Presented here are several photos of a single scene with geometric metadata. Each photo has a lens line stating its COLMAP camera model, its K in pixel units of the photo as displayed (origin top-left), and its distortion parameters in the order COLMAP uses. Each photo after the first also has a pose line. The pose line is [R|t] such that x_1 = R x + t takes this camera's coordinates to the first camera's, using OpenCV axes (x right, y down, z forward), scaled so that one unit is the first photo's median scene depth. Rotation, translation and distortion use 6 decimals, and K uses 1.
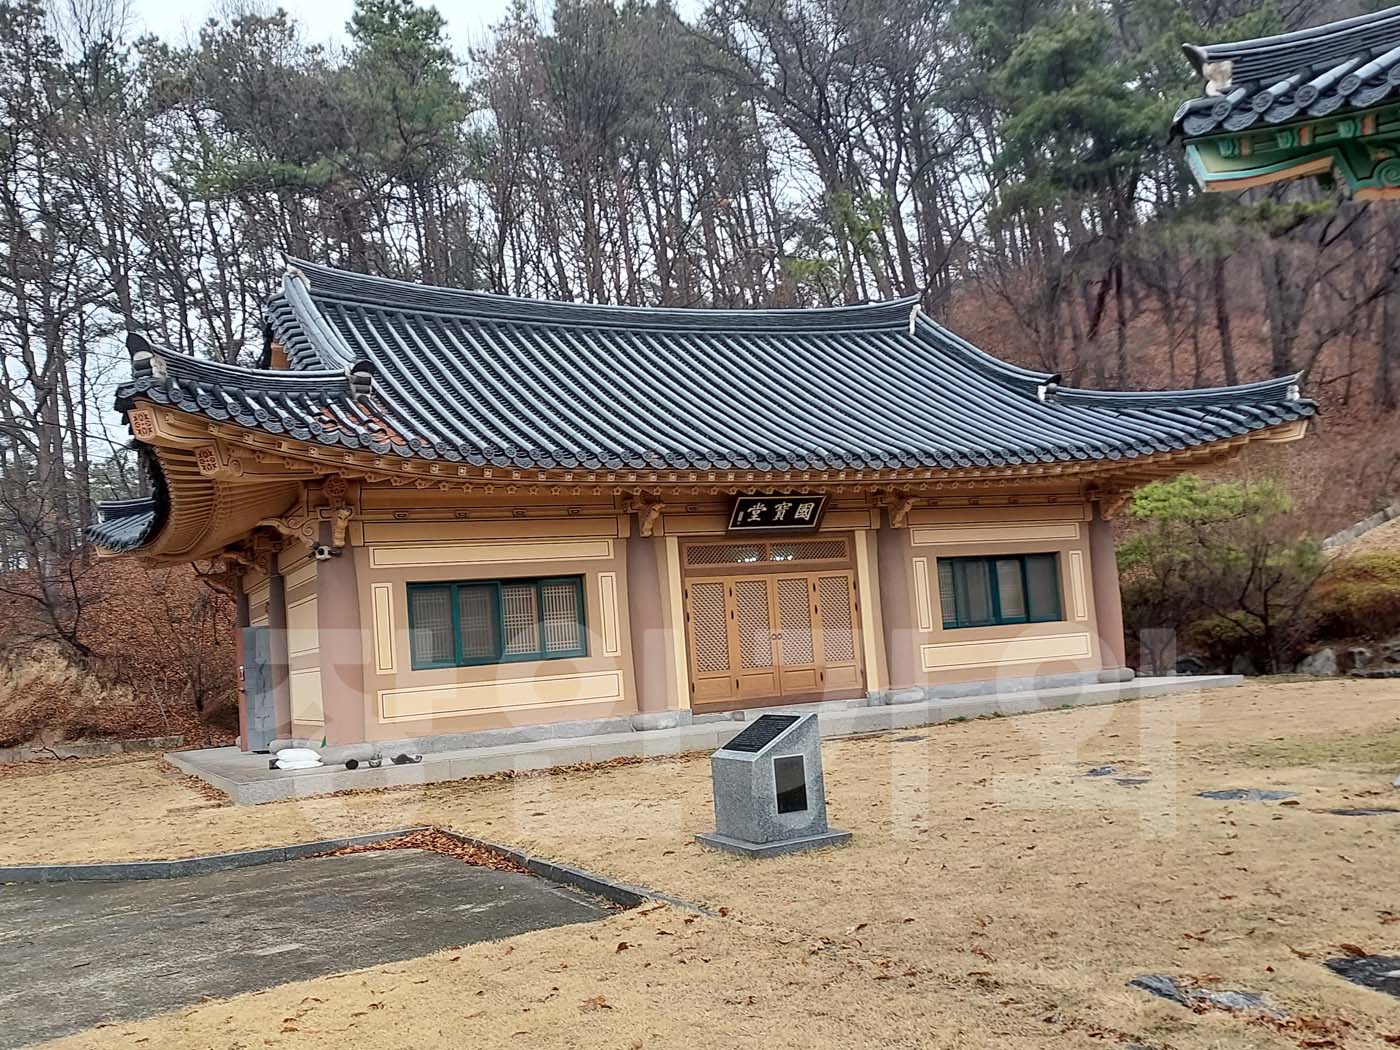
lens RADIAL K [[1086.9, 0, 689.6], [0, 1086.9, 546.2], [0, 0, 1]] dist [0.055320, -0.011221]
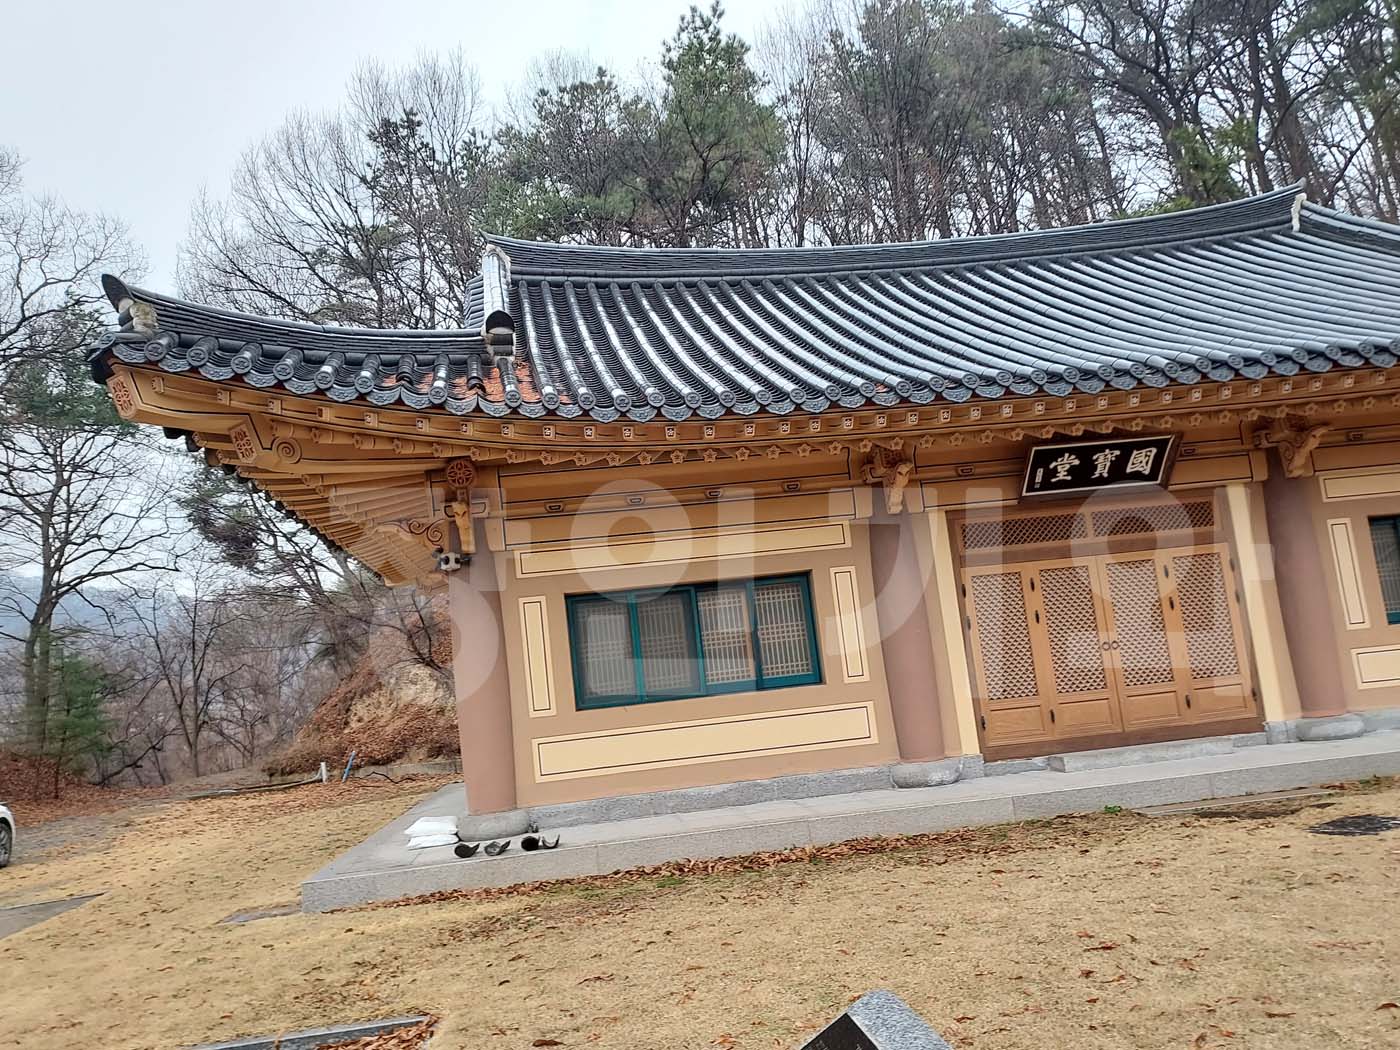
lens RADIAL K [[922.8, 0, 746.0], [0, 922.8, 549.1], [0, 0, 1]] dist [0.043018, -0.026947]
pose [[0.941284, -0.068891, -0.330512, 0.060749], [0.064414, 0.997623, -0.024493, 0.021253], [0.331414, 0.001766, 0.943484, 0.361445]]
